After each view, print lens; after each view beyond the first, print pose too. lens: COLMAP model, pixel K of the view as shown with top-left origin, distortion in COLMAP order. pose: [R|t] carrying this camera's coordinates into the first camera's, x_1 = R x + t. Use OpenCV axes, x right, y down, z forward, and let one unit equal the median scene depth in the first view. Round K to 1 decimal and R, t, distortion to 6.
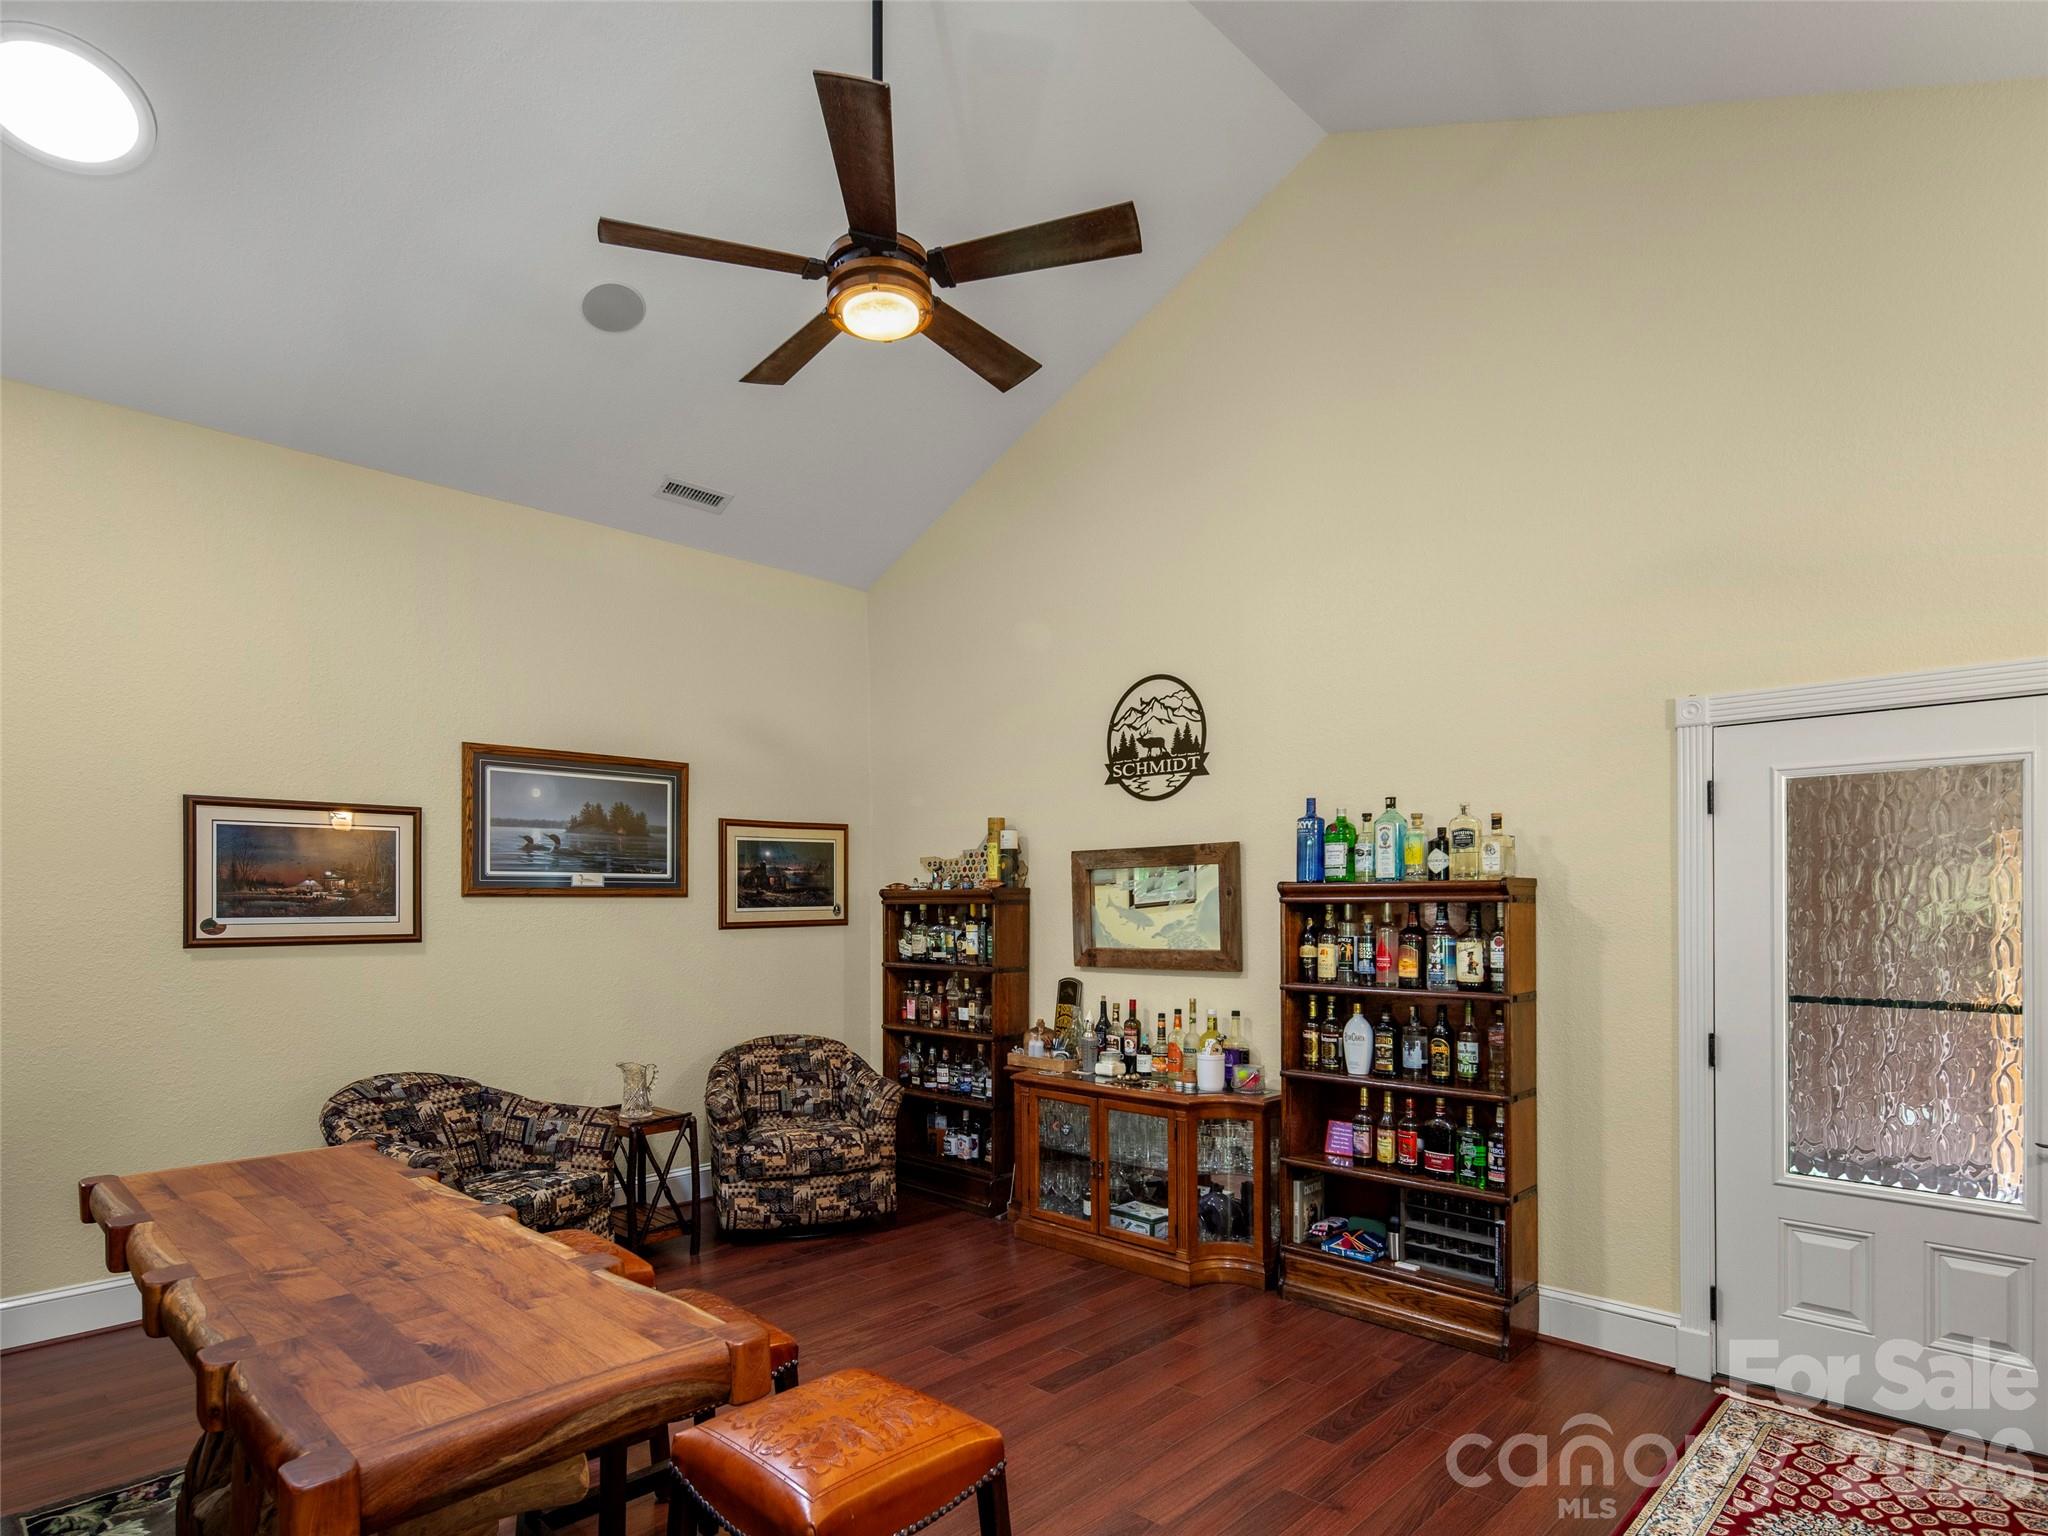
lens RADIAL K [[1124.2, 0, 1015.0], [0, 1124.2, 878.0], [0, 0, 1]] dist [0.009174, -0.006480]
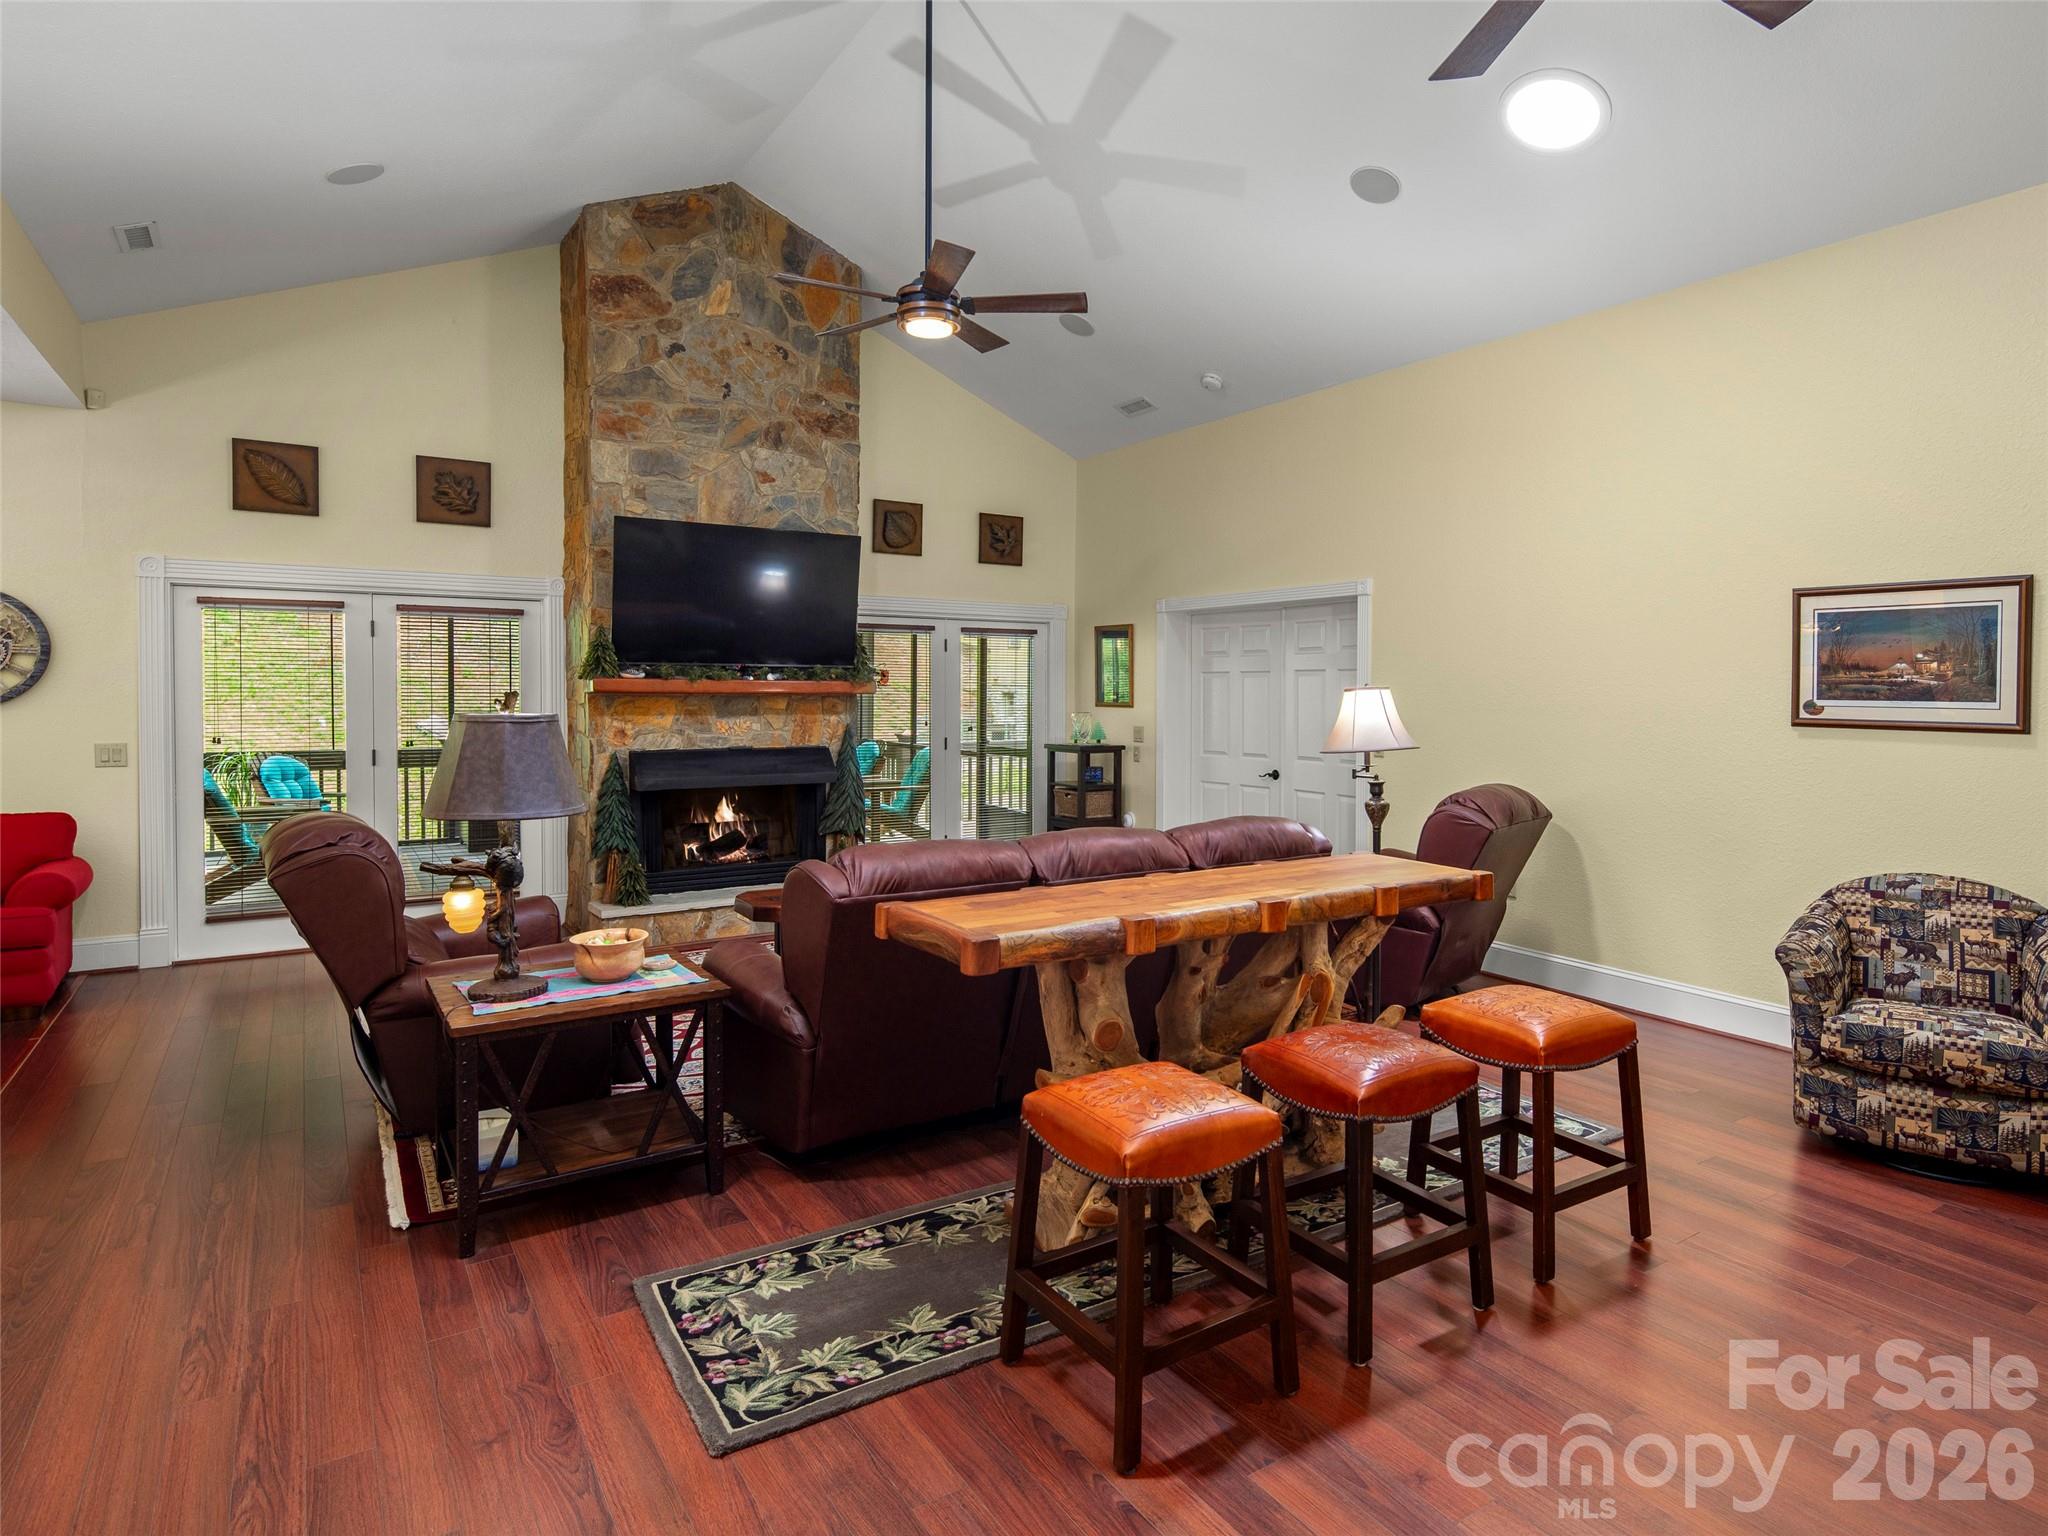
lens RADIAL K [[1124.2, 0, 1077.4], [0, 1124.2, 708.0], [0, 0, 1]] dist [0.009174, -0.006480]
pose [[-0.188564, 0.031073, -0.981569, 0.489602], [0.020525, 0.999406, 0.027695, -0.001347], [0.981846, -0.014924, -0.189090, 0.507101]]
